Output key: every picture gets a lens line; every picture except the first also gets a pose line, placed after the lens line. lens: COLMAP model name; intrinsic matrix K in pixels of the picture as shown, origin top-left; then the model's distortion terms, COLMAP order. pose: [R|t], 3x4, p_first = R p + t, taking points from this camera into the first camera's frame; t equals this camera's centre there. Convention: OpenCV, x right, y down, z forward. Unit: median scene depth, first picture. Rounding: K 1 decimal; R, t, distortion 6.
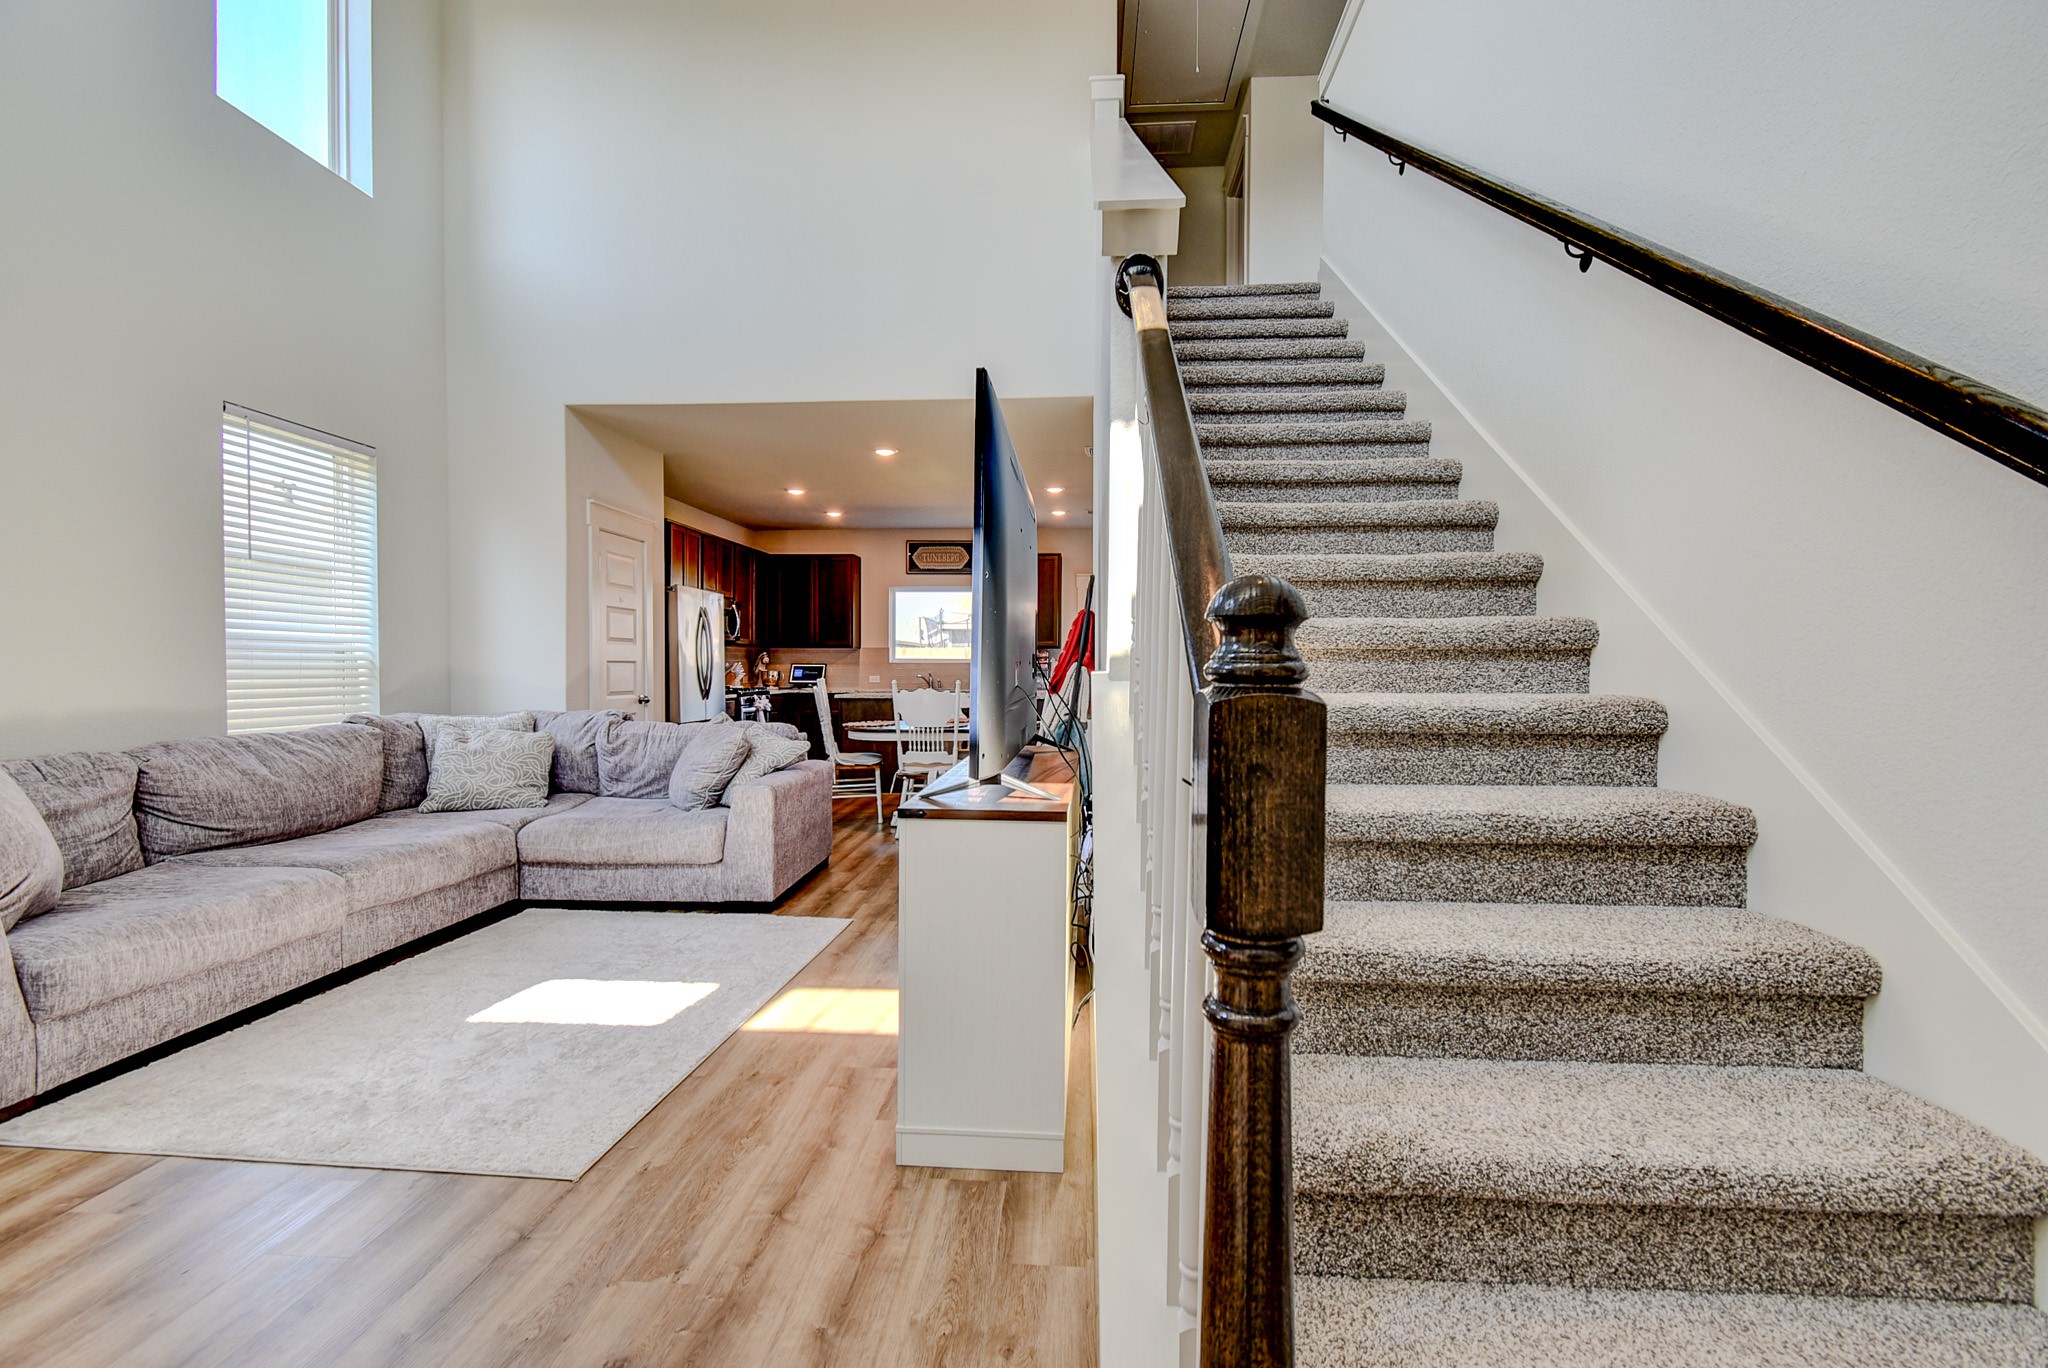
lens RADIAL K [[910.6, 0, 1026.7], [0, 910.6, 680.4], [0, 0, 1]] dist [0.005058, 0.000511]
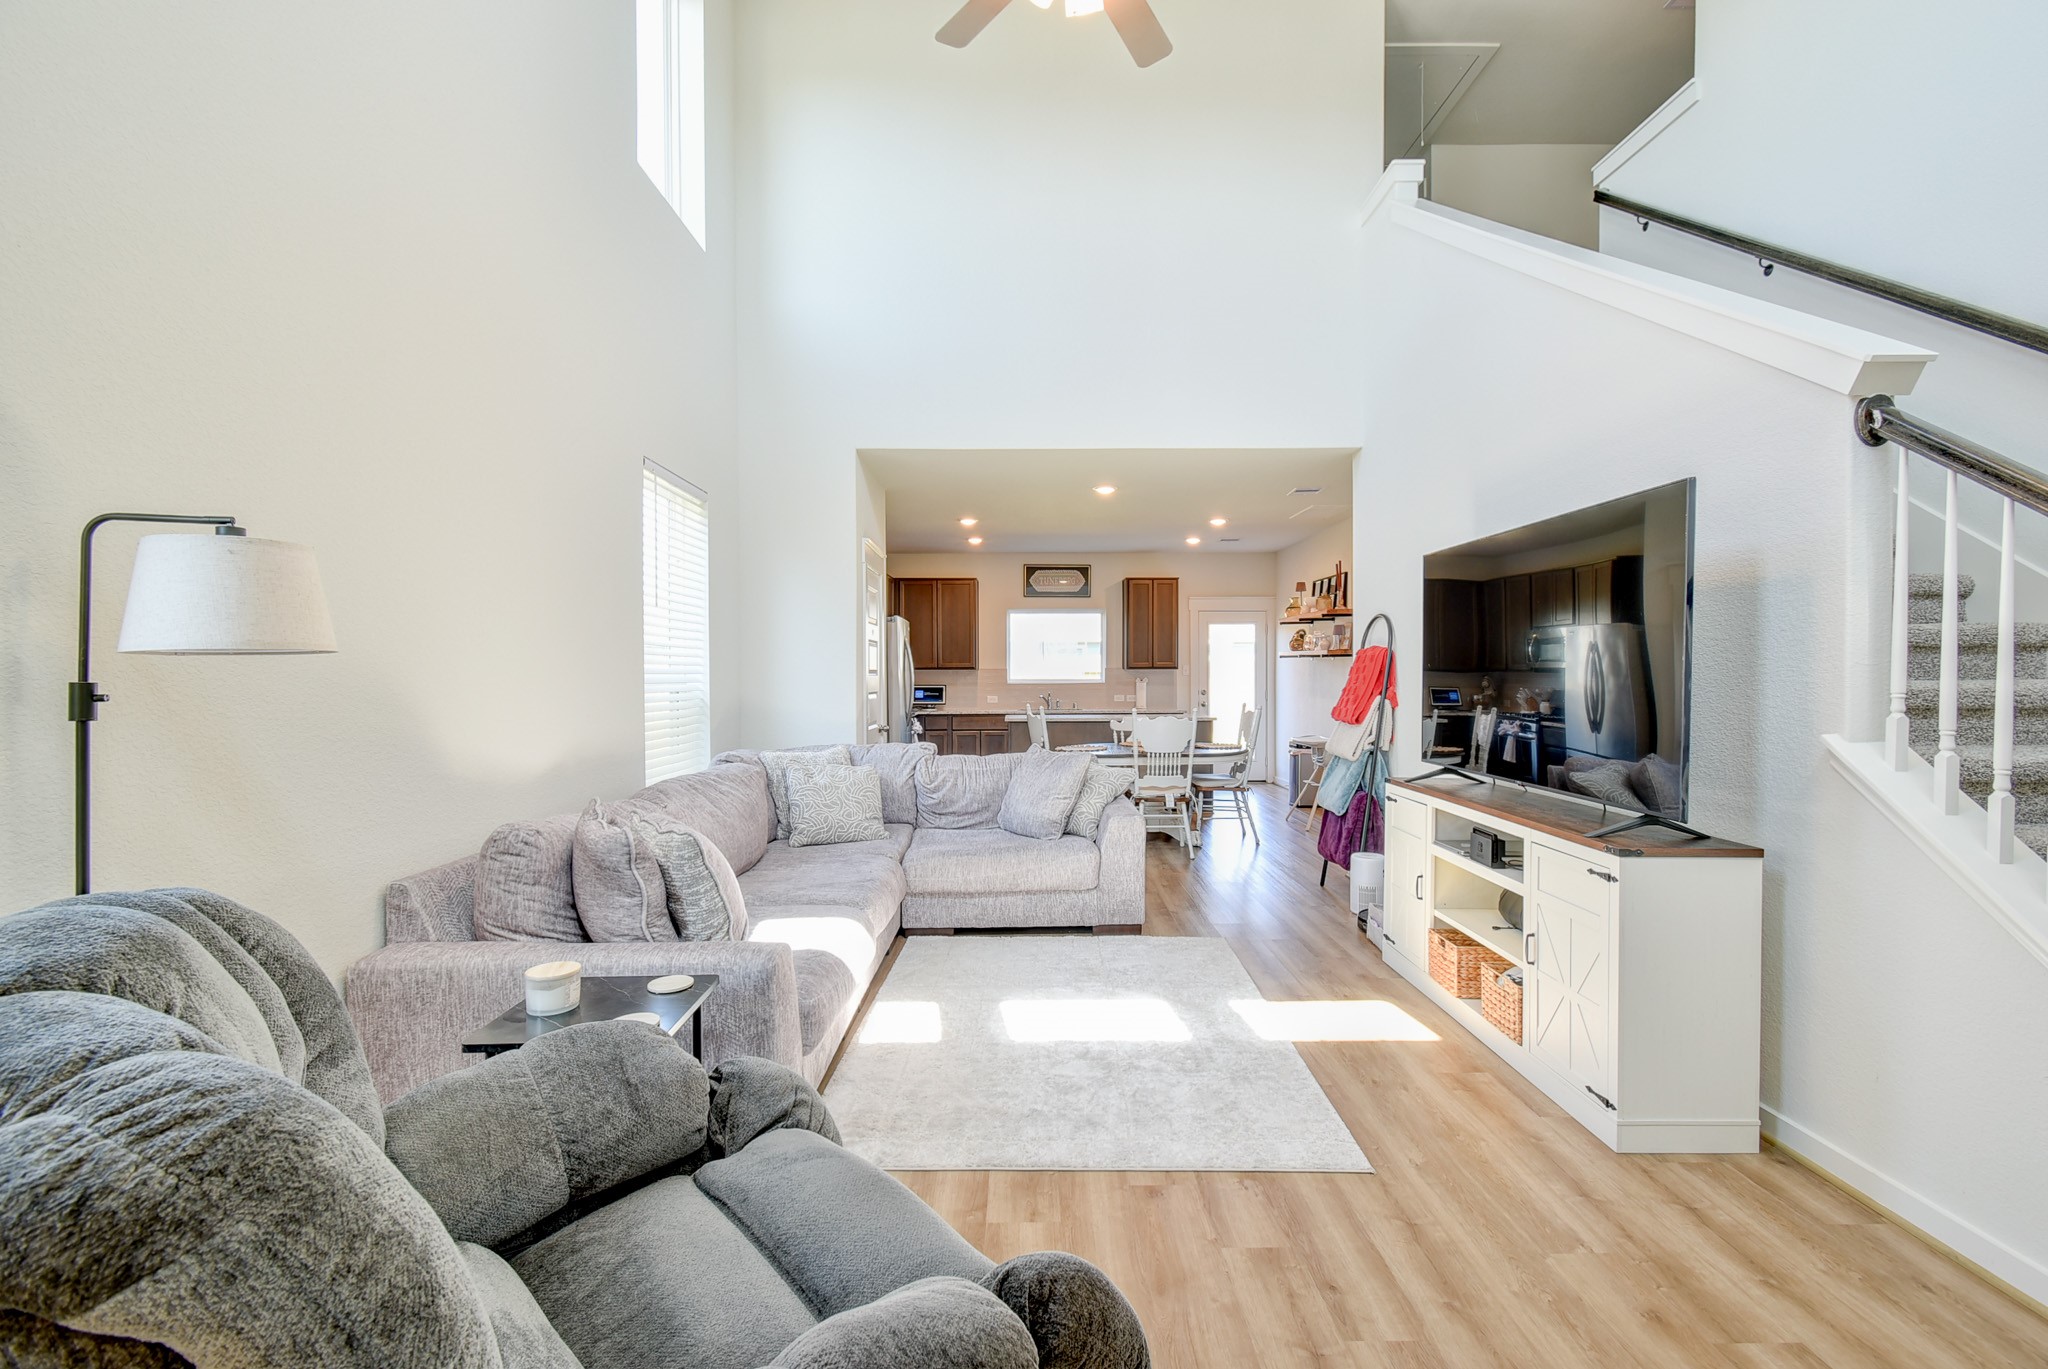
lens RADIAL K [[910.6, 0, 1021.6], [0, 910.6, 685.1], [0, 0, 1]] dist [0.005058, 0.000511]
pose [[0.997372, -0.007718, 0.072044, -0.442385], [0.007780, 0.999970, -0.000577, -0.034929], [-0.072037, 0.001136, 0.997401, -0.054674]]
